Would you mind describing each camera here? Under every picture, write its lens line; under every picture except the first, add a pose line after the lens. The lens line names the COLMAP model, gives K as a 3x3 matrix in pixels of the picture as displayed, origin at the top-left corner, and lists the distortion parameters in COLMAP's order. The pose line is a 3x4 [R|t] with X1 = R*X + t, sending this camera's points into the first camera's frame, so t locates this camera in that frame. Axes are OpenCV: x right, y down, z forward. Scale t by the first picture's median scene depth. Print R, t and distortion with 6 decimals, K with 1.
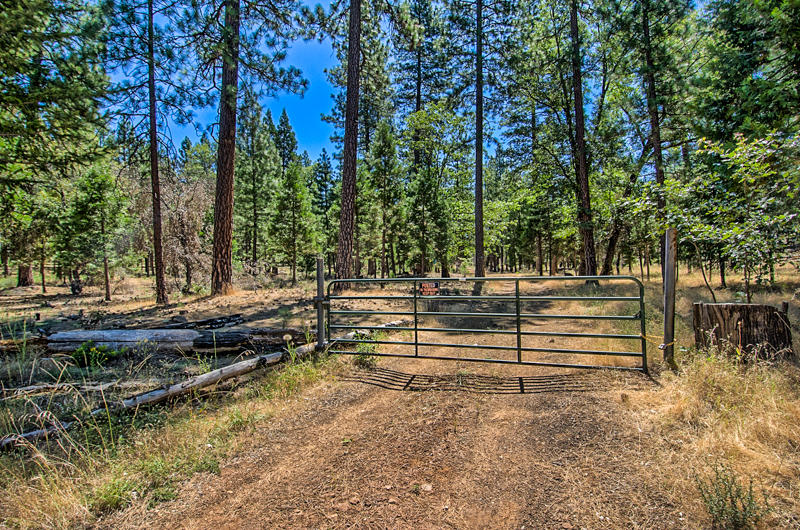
lens RADIAL K [[421.8, 0, 400.0], [0, 421.8, 265.0], [0, 0, 1]] dist [0.040388, -0.040275]
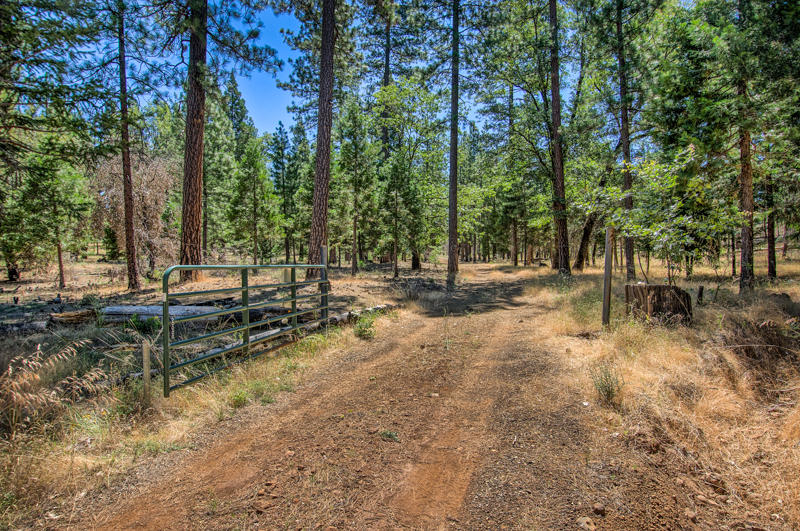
lens RADIAL K [[493.2, 0, 400.0], [0, 493.2, 265.5], [0, 0, 1]] dist [0.037204, -0.000516]
pose [[0.996002, 0.009785, 0.088799, -0.032061], [-0.012048, 0.999615, 0.024992, 0.000228], [-0.088520, -0.025962, 0.995736, -0.109193]]
